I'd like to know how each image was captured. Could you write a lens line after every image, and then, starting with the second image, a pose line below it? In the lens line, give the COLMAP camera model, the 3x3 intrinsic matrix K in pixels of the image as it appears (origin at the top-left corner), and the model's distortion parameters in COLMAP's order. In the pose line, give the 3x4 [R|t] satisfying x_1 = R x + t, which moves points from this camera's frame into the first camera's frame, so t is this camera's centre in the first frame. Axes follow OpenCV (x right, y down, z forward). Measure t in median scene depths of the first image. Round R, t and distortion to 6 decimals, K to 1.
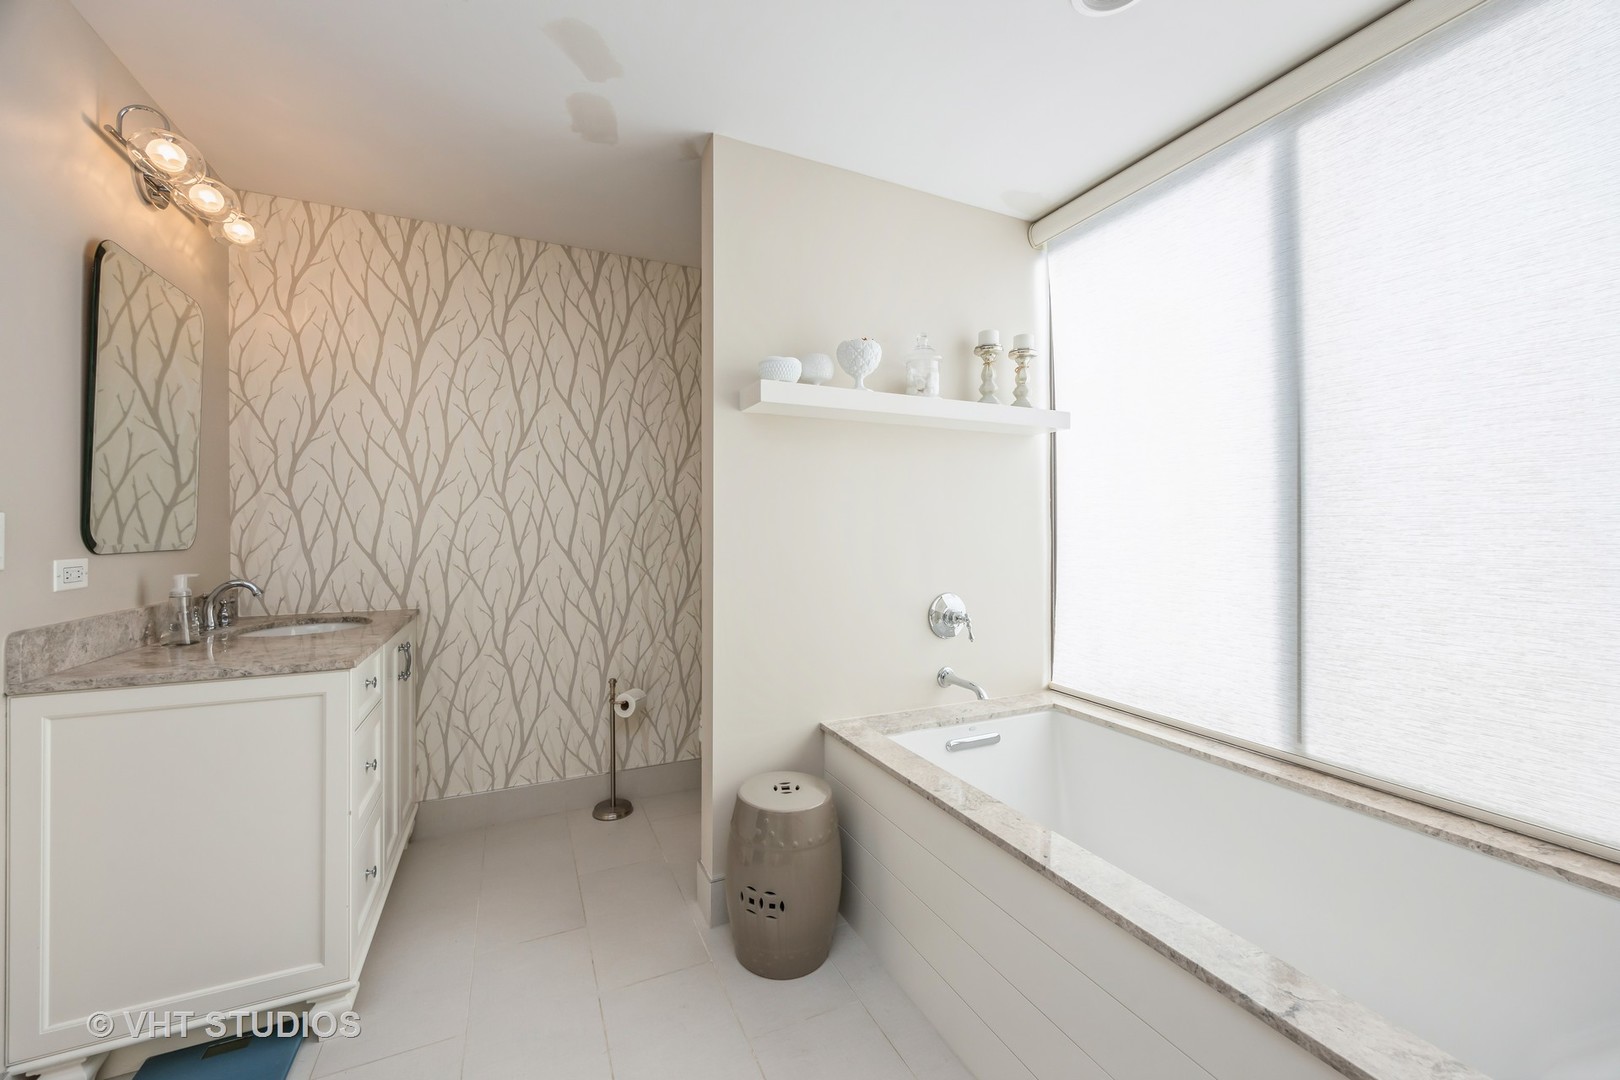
lens RADIAL K [[617.5, 0, 810.4], [0, 617.5, 527.2], [0, 0, 1]] dist [-0.003815, 0.000462]
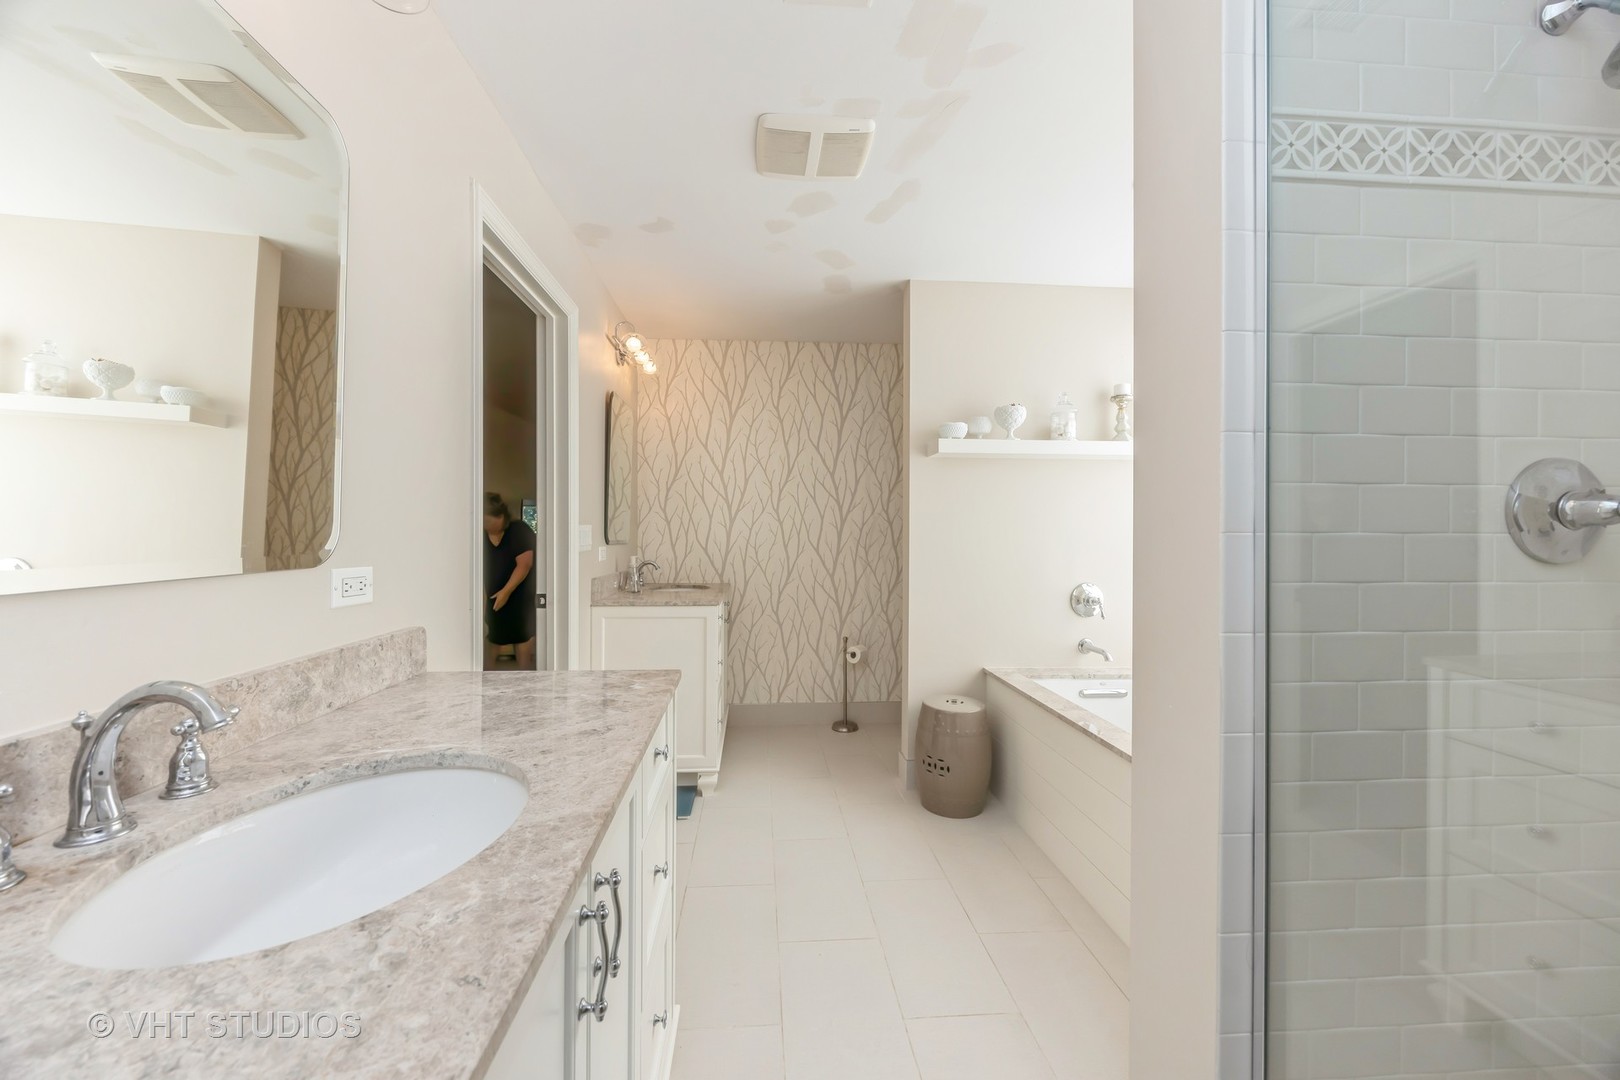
lens RADIAL K [[617.5, 0, 810.2], [0, 617.5, 533.5], [0, 0, 1]] dist [-0.003815, 0.000462]
pose [[0.936997, 0.004768, -0.349304, 0.125715], [-0.004280, 0.999988, 0.002169, -0.000431], [0.349310, -0.000538, 0.937007, -0.451444]]
